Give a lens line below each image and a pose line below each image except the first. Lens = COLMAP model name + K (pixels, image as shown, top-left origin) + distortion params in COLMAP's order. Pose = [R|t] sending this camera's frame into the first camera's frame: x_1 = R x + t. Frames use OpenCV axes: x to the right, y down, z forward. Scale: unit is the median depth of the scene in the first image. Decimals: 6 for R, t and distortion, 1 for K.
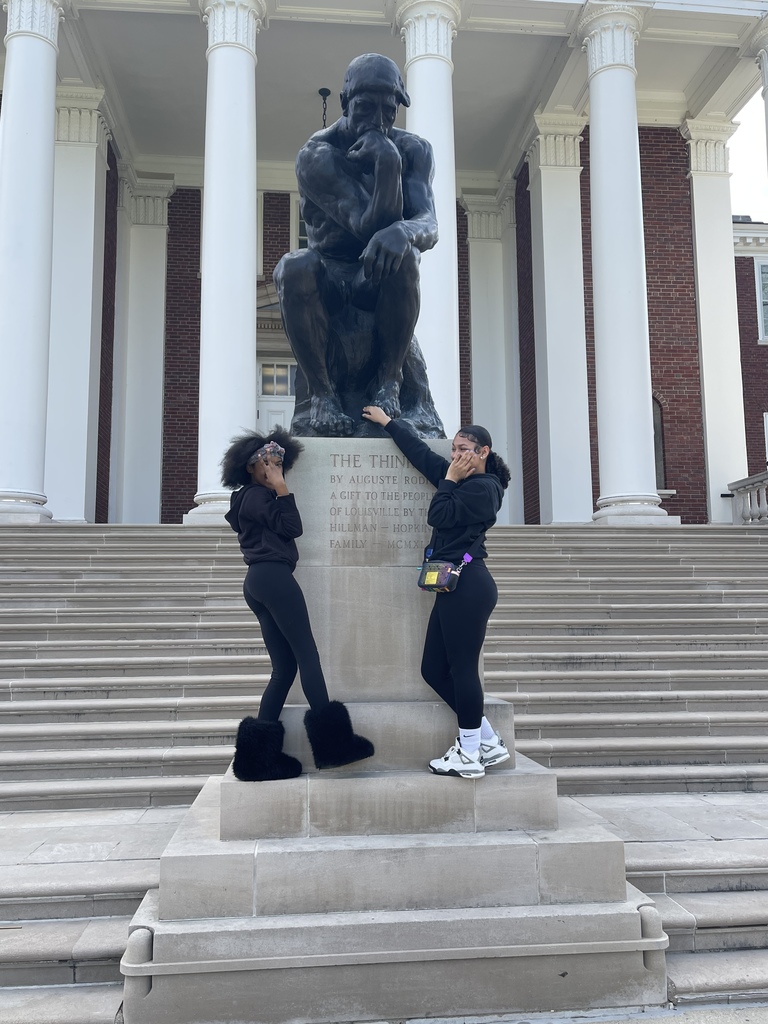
lens RADIAL K [[840.6, 0, 384.0], [0, 840.6, 512.0], [0, 0, 1]] dist [0.066930, -0.093143]
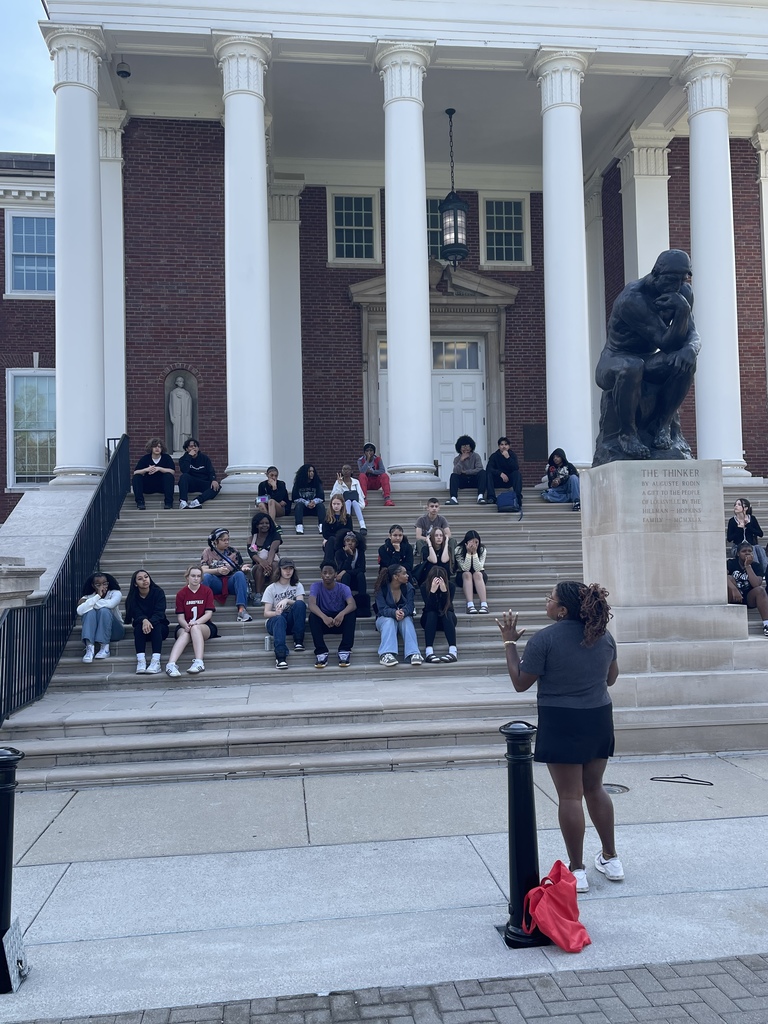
lens RADIAL K [[895.4, 0, 384.0], [0, 895.4, 512.0], [0, 0, 1]] dist [0.045749, -0.054531]
pose [[0.999658, -0.012674, 0.022871, -0.243172], [0.010994, 0.997334, 0.072140, -0.045611], [-0.023724, -0.071864, 0.997132, -0.332730]]
